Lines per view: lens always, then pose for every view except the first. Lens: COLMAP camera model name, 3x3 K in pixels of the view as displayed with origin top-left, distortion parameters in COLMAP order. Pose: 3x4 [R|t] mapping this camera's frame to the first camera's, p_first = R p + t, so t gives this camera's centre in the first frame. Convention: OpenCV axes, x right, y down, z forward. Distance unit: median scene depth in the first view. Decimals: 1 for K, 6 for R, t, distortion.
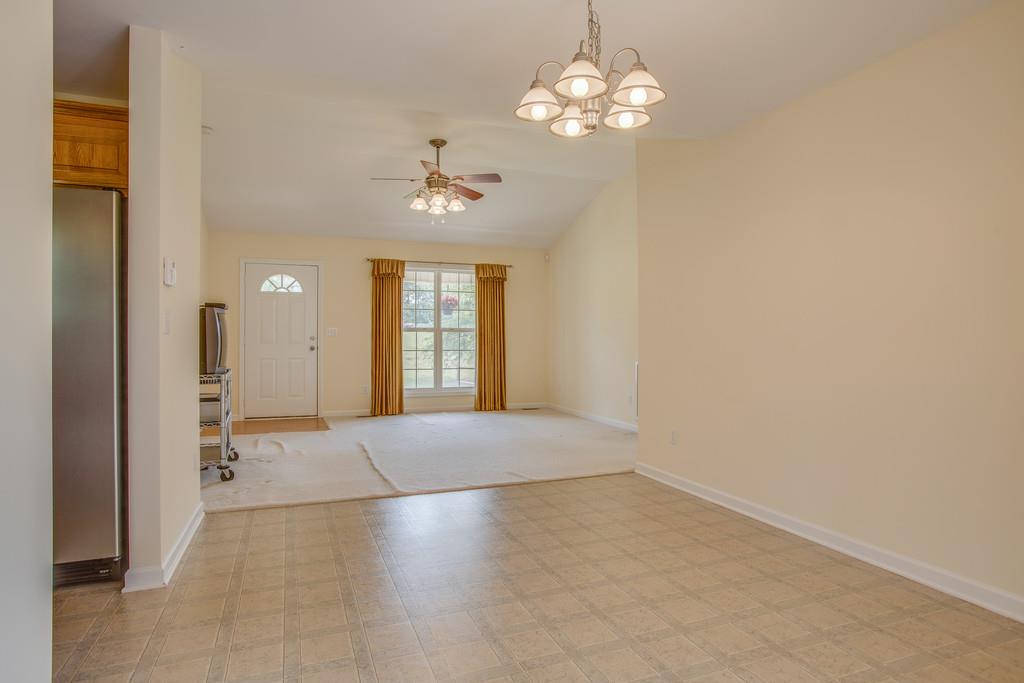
lens RADIAL K [[597.4, 0, 511.4], [0, 597.4, 337.9], [0, 0, 1]] dist [0.002453, 0.000967]
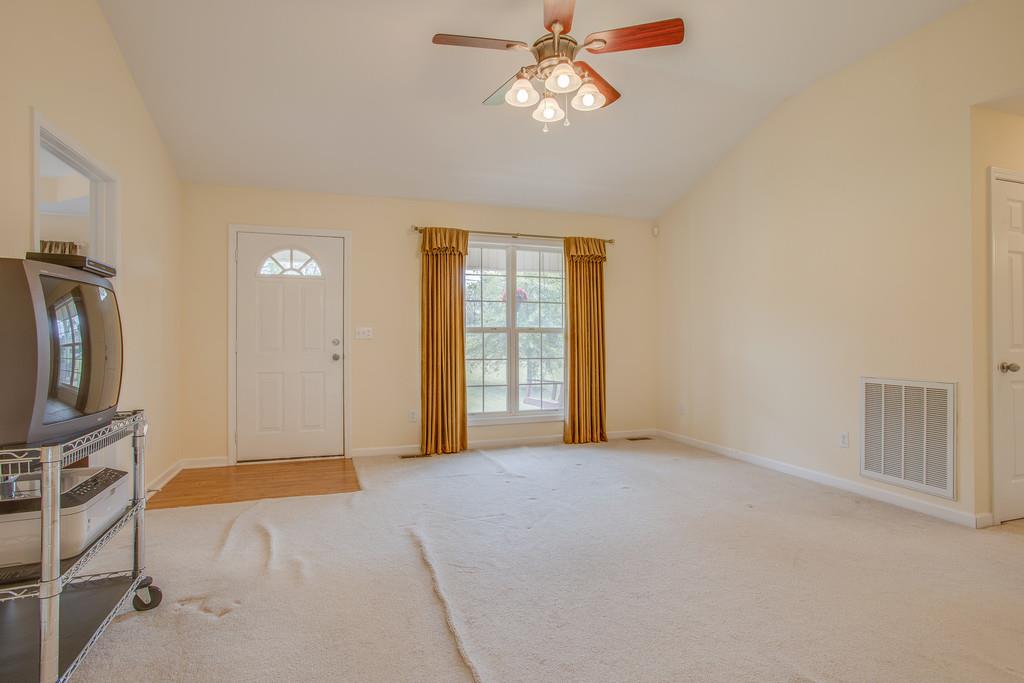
lens RADIAL K [[498.7, 0, 507.7], [0, 498.7, 342.1], [0, 0, 1]] dist [0.000667, 0.001503]
pose [[0.999762, -0.004945, -0.021242, -0.119968], [0.004976, 0.999987, 0.001398, 0.000151], [0.021235, -0.001503, 0.999773, 0.418336]]
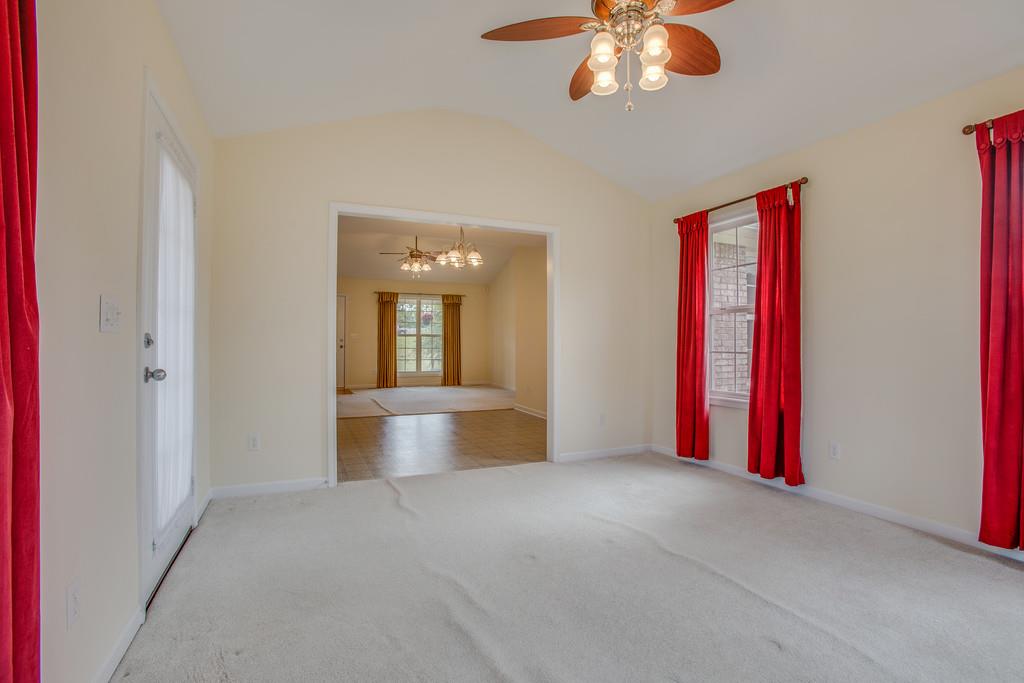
lens RADIAL K [[565.8, 0, 511.4], [0, 565.8, 336.7], [0, 0, 1]] dist [-0.001900, 0.000367]
pose [[0.999845, 0.003482, 0.017255, 0.104043], [-0.003383, 0.999978, -0.005776, -0.002062], [-0.017275, 0.005717, 0.999834, -0.547351]]
